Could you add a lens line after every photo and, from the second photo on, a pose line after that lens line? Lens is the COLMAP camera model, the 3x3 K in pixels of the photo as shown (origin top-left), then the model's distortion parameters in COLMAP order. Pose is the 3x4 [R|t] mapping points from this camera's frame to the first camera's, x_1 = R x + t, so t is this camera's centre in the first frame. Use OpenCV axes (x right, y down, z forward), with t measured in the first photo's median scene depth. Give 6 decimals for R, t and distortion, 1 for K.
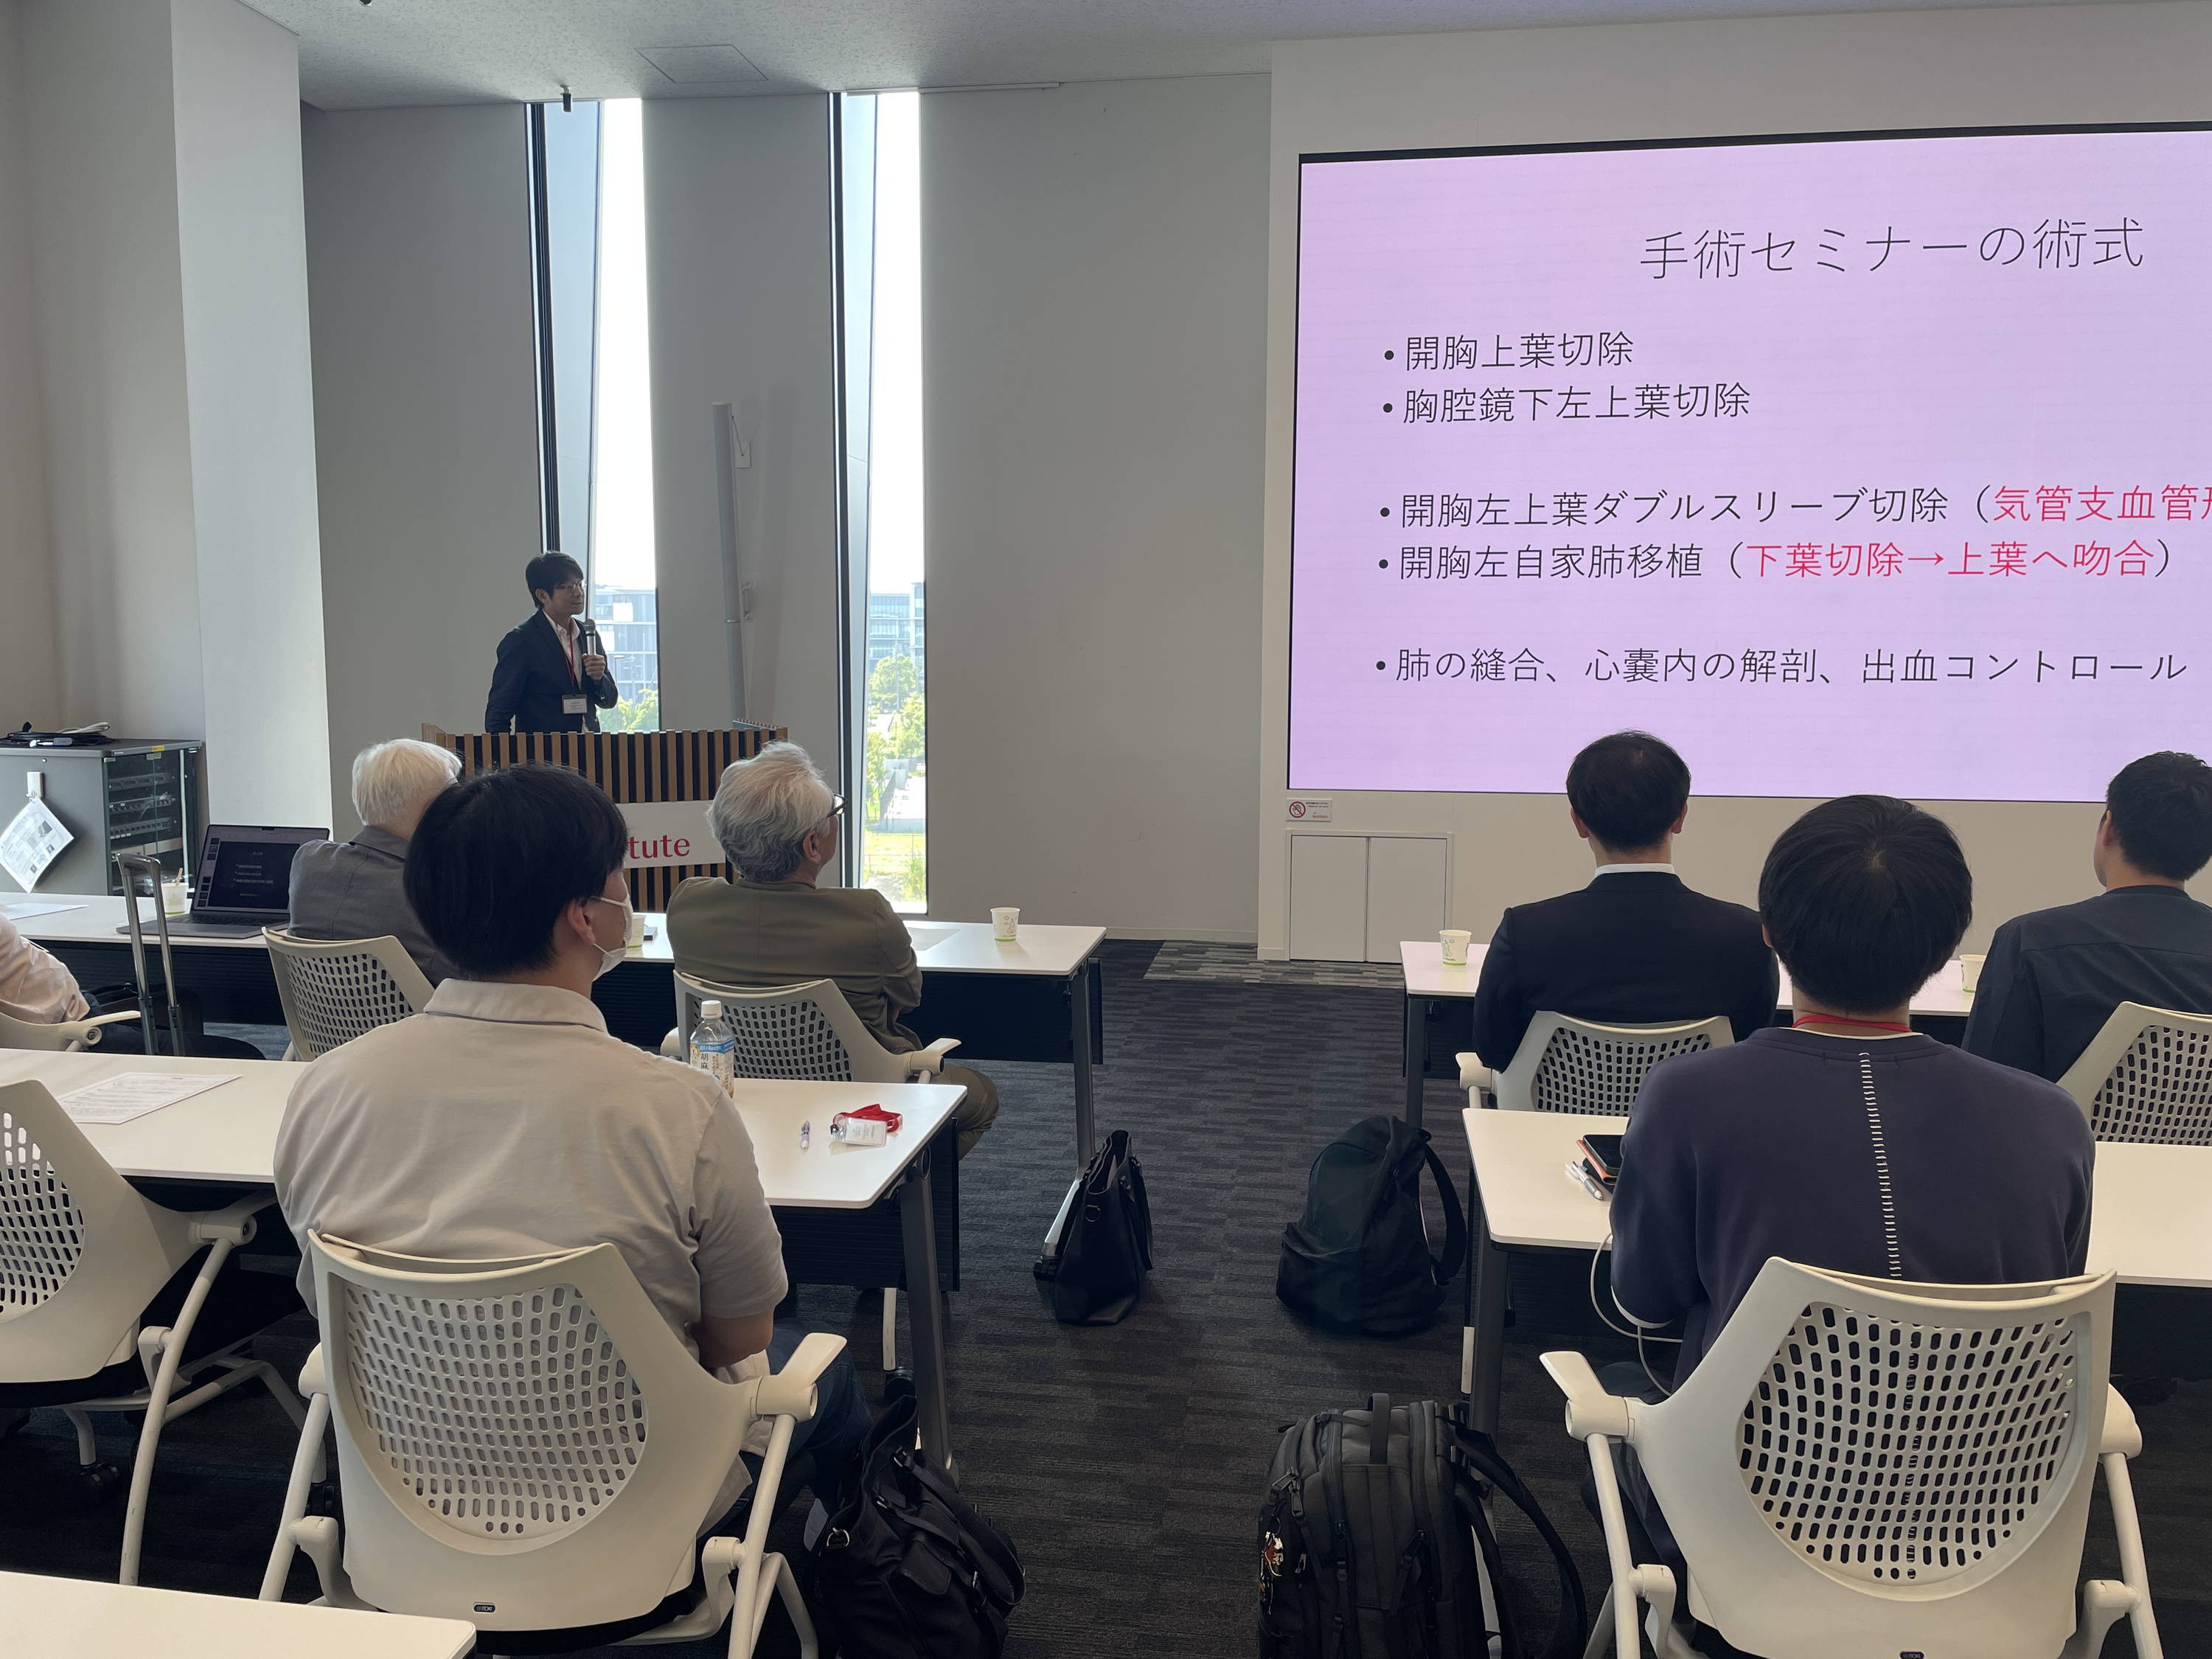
lens RADIAL K [[1682.8, 0, 1110.4], [0, 1682.8, 828.2], [0, 0, 1]] dist [0.002100, -0.001194]
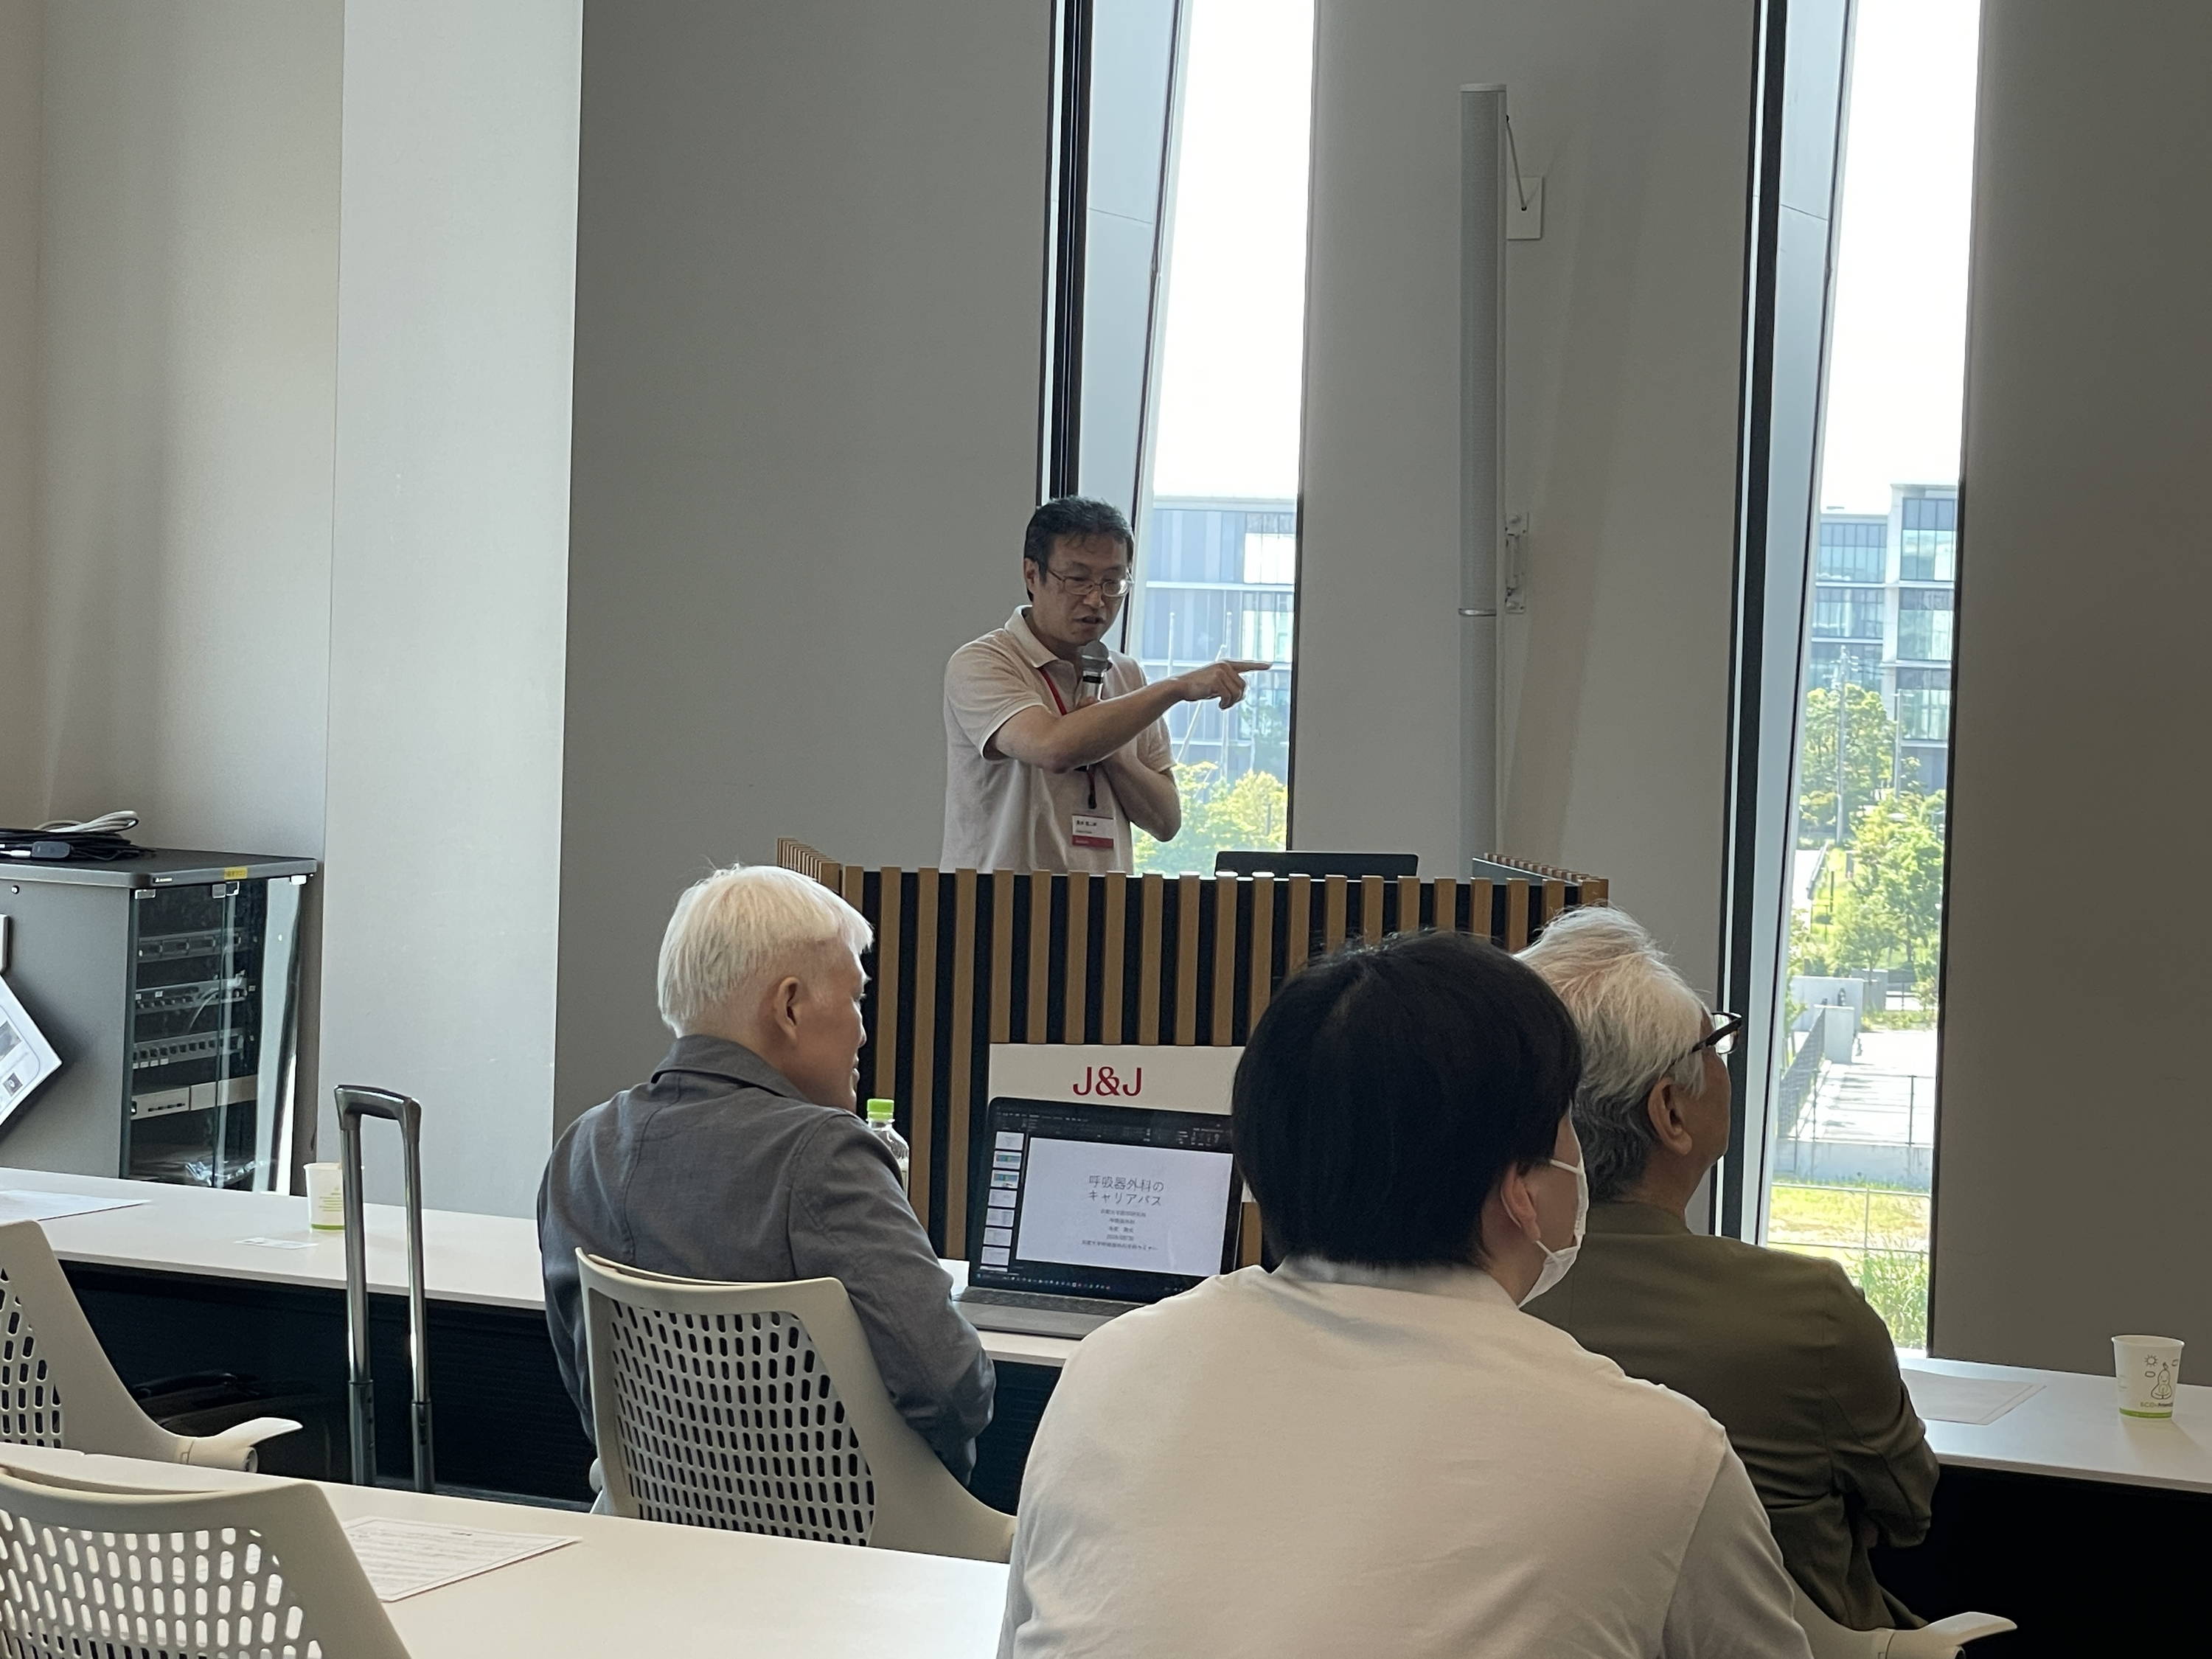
lens RADIAL K [[5111.4, 0, 1109.8], [0, 5111.4, 832.6], [0, 0, 1]] dist [0.207709, 0.000000]
pose [[0.964586, 0.034703, -0.261475, 0.018877], [-0.053084, 0.996565, -0.063564, 0.016997], [0.258371, 0.075194, 0.963115, -0.267582]]
